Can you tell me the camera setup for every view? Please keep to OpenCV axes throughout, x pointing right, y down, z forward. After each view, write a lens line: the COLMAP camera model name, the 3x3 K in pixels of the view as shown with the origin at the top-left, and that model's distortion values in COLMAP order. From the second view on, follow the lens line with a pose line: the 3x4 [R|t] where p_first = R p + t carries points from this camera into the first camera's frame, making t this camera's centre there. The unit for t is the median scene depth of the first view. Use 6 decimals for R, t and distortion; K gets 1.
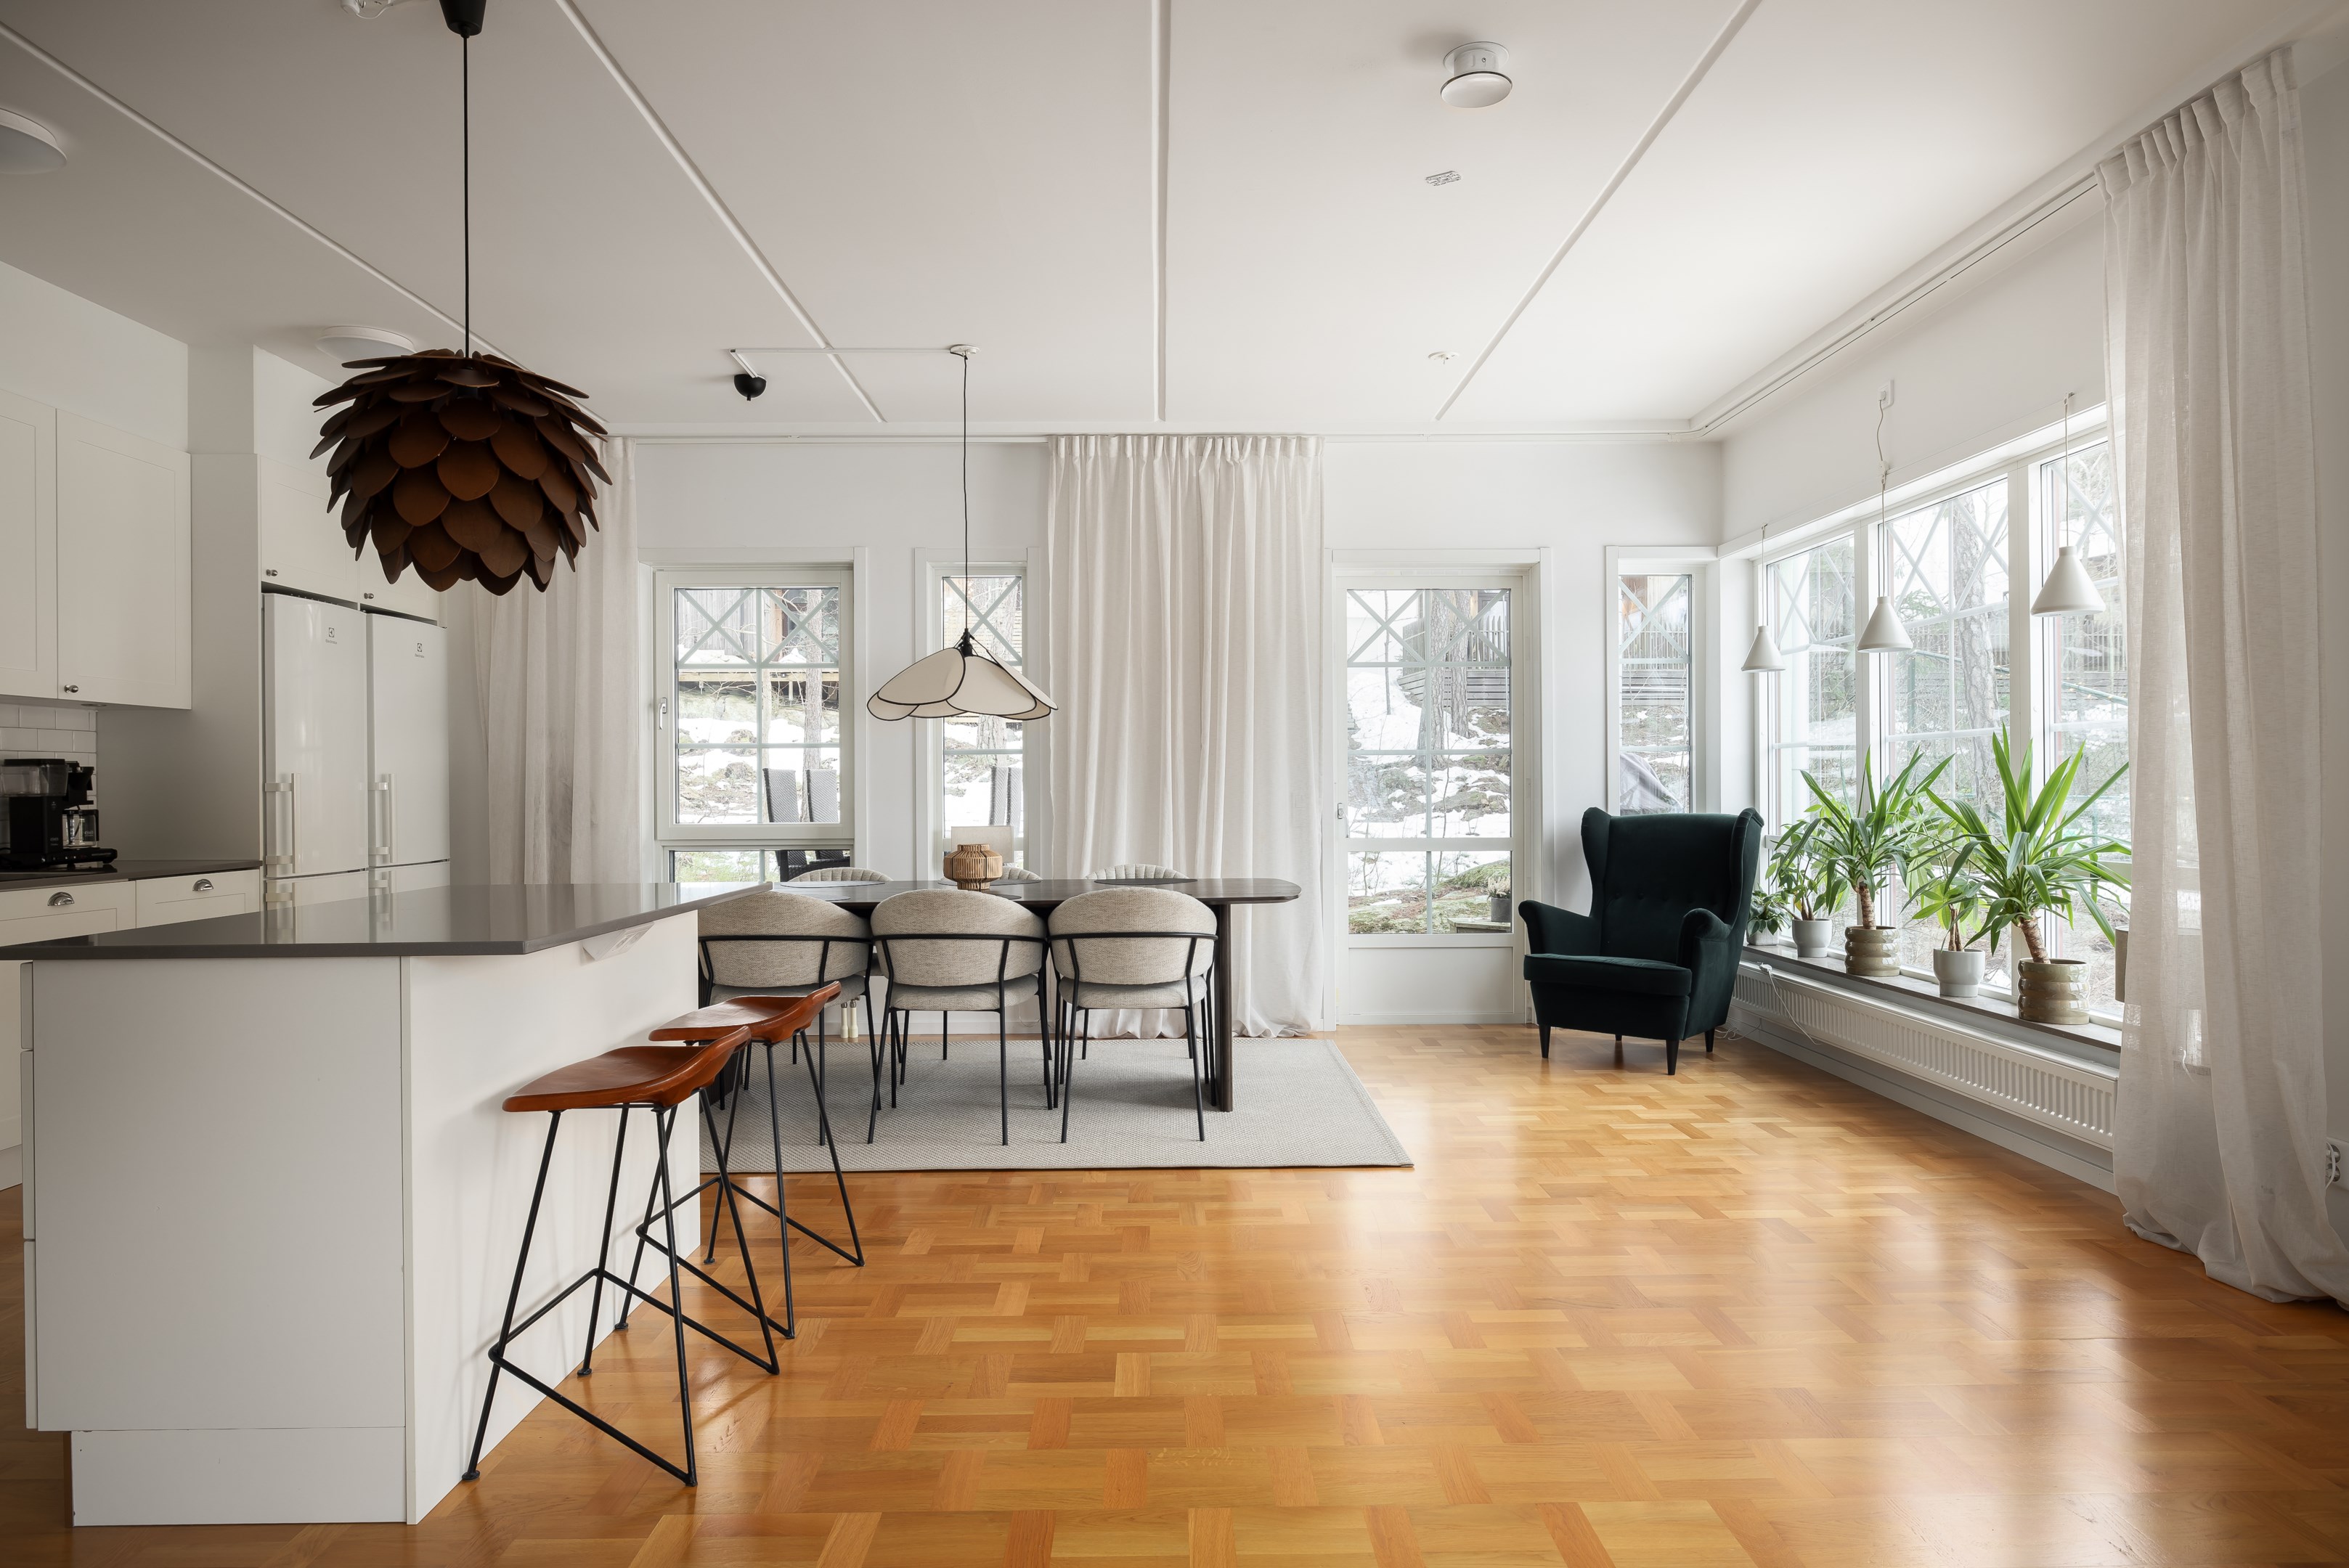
lens RADIAL K [[1401.4, 0, 1174.5], [0, 1401.4, 784.0], [0, 0, 1]] dist [-0.000380, 0.000826]
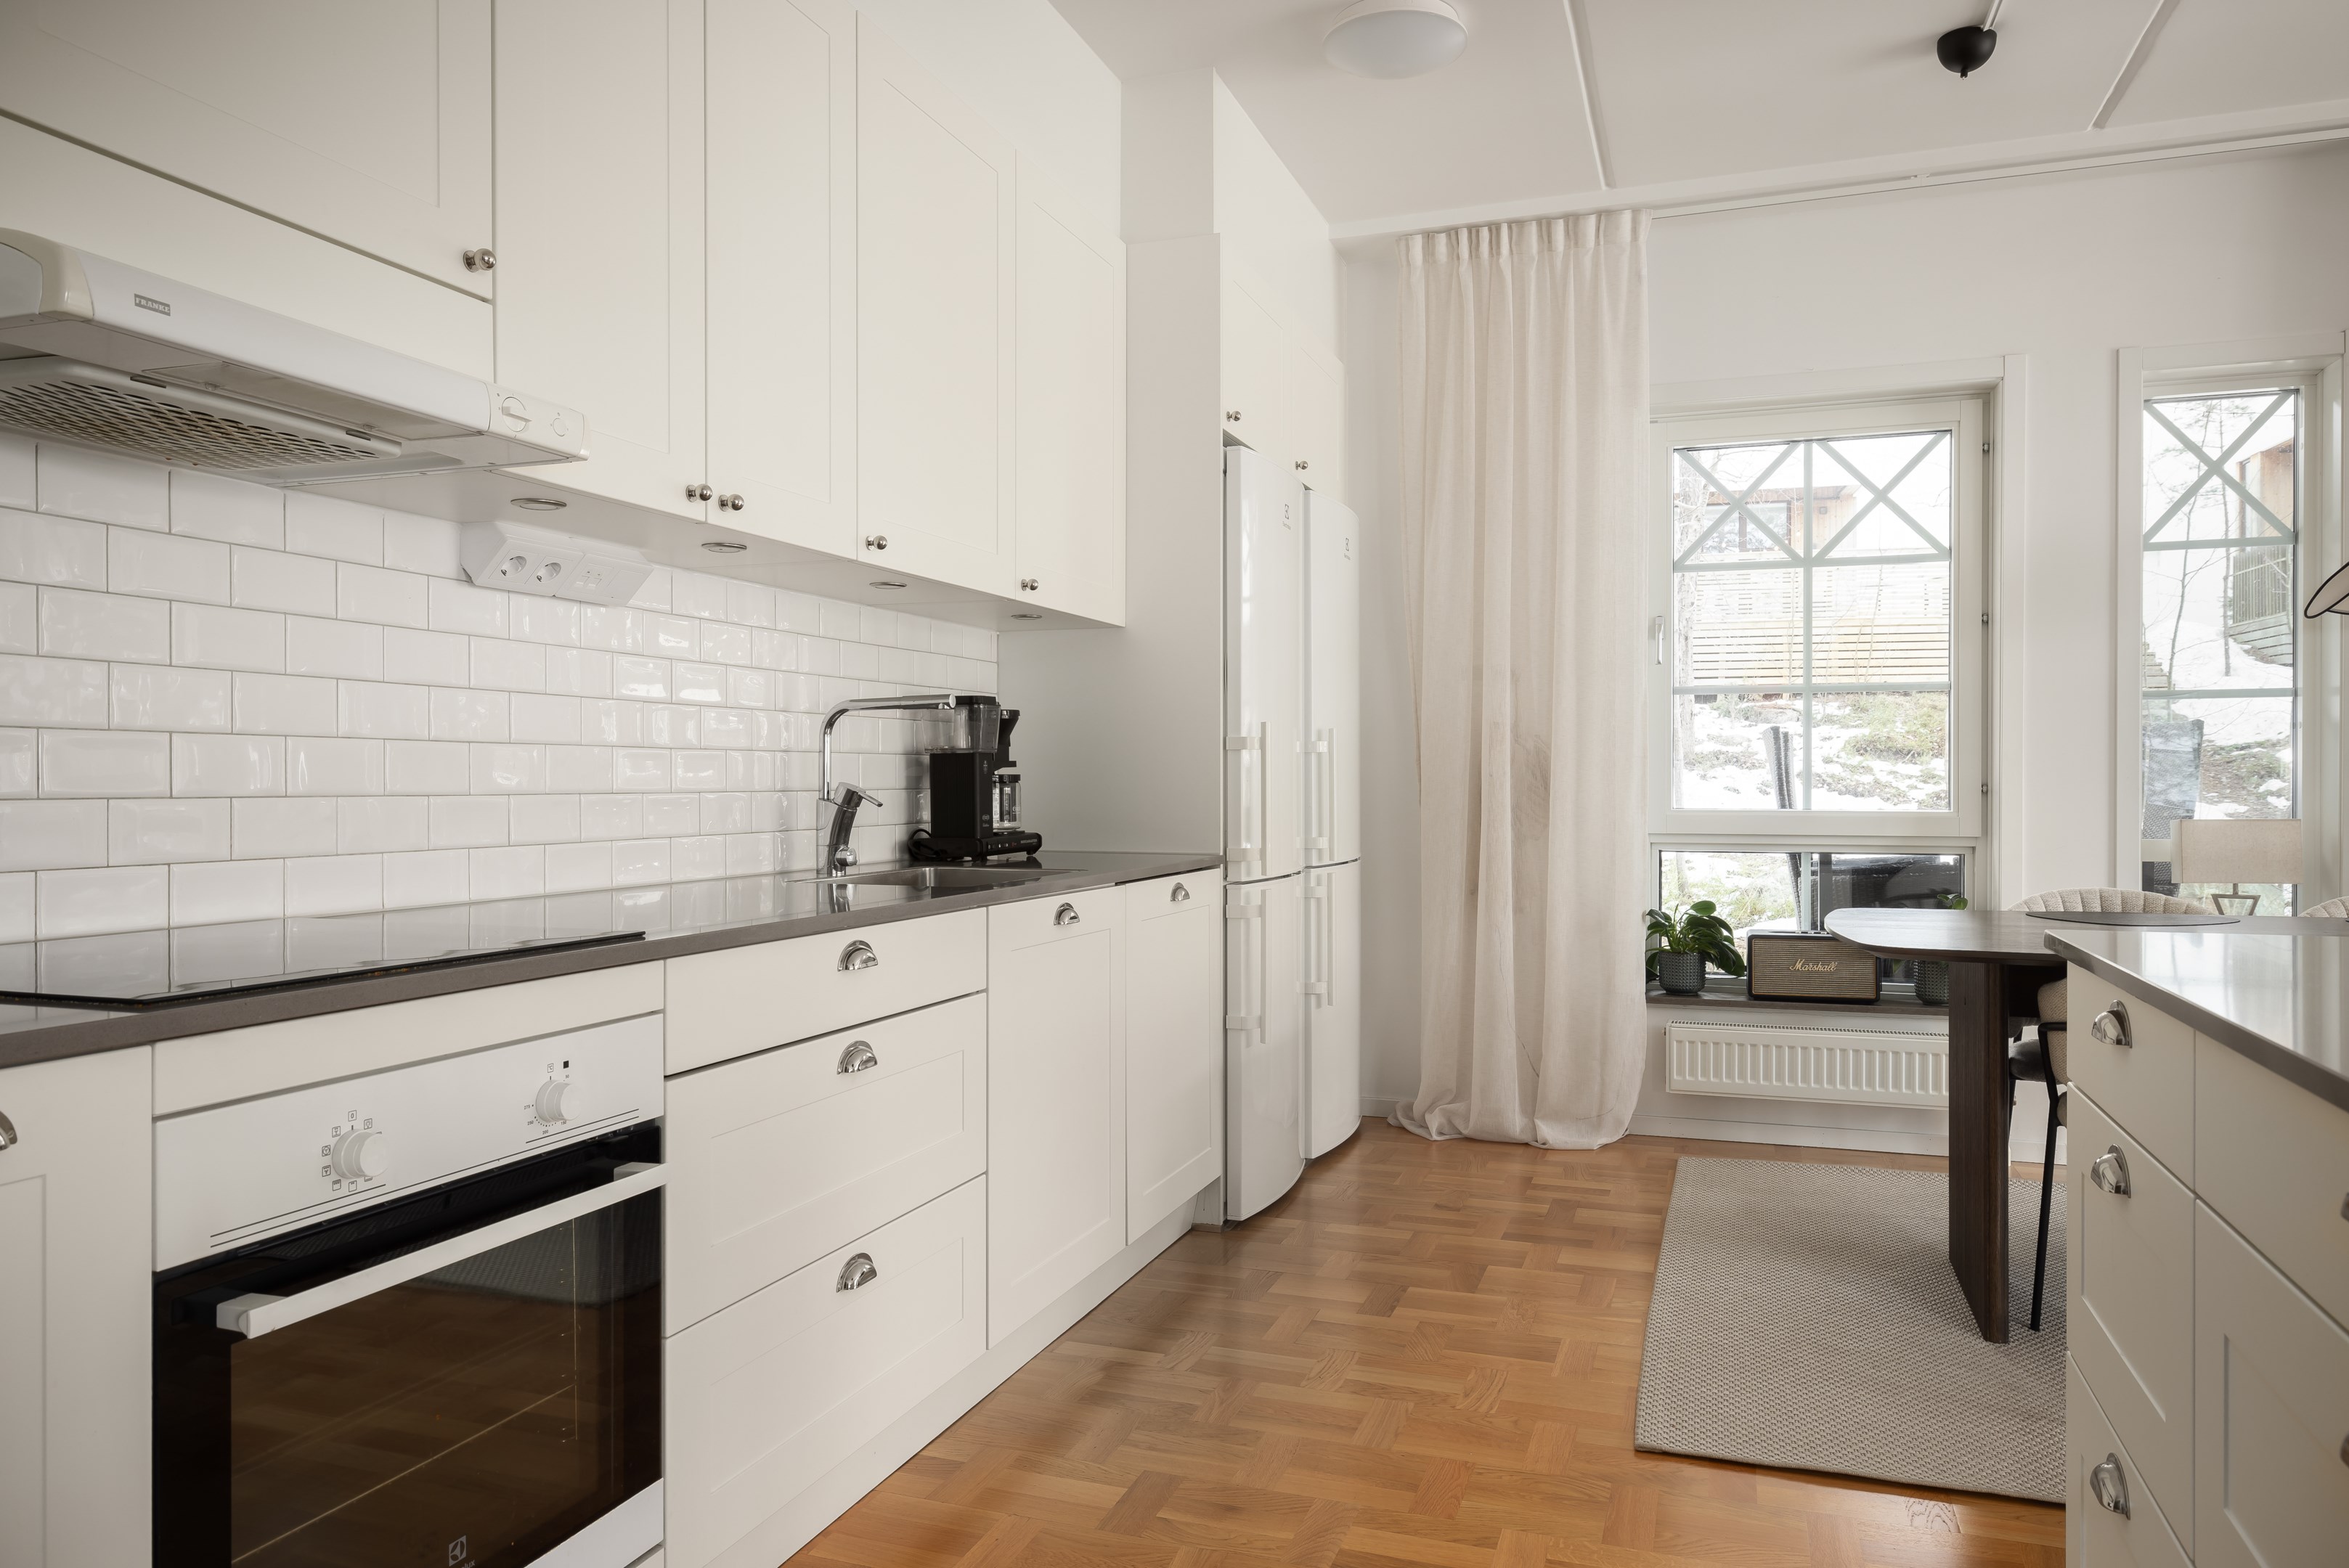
lens RADIAL K [[1551.1, 0, 1174.5], [0, 1551.1, 784.0], [0, 0, 1]] dist [0.006802, 0.001063]
pose [[0.939504, 0.004320, -0.342511, -0.441388], [-0.002876, 0.999985, 0.004724, 0.018756], [0.342527, -0.003453, 0.939502, 0.322912]]
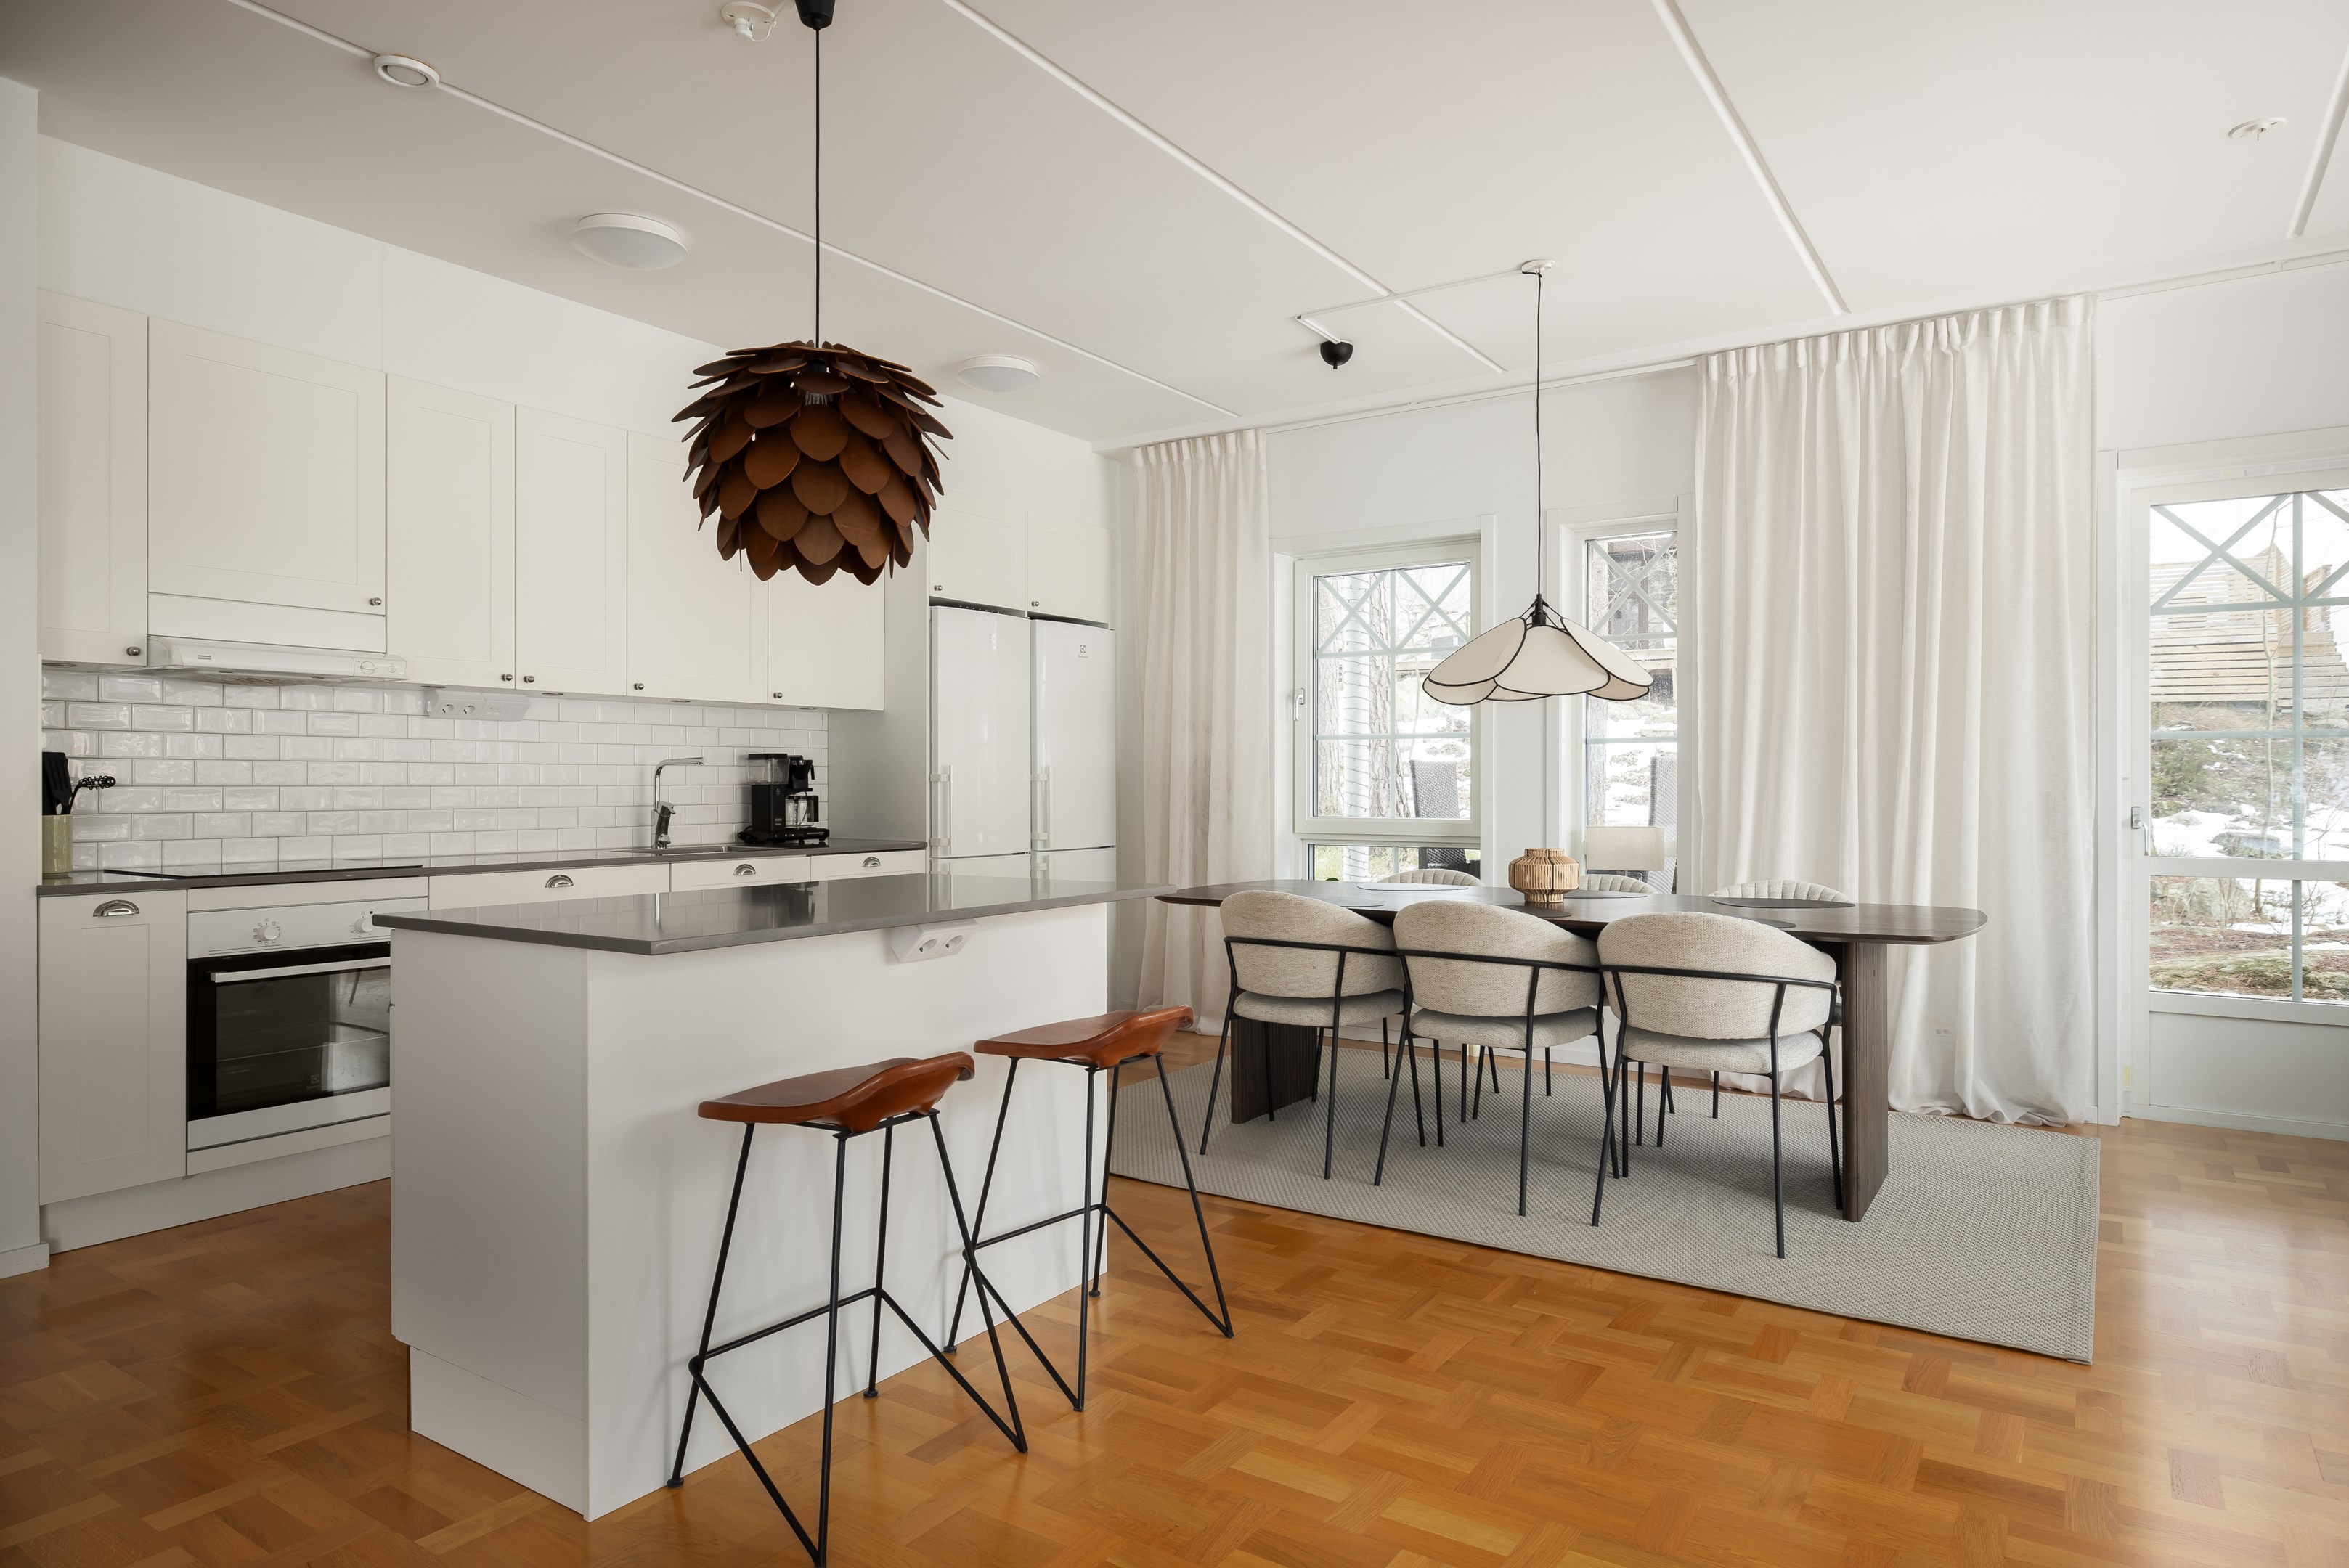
lens RADIAL K [[1392.8, 0, 1174.5], [0, 1392.8, 784.0], [0, 0, 1]] dist [-0.000358, 0.000958]
pose [[0.823898, 0.006966, -0.566695, 0.159243], [-0.003933, 0.999971, 0.006574, -0.000910], [0.566724, -0.003187, 0.823901, 0.191155]]
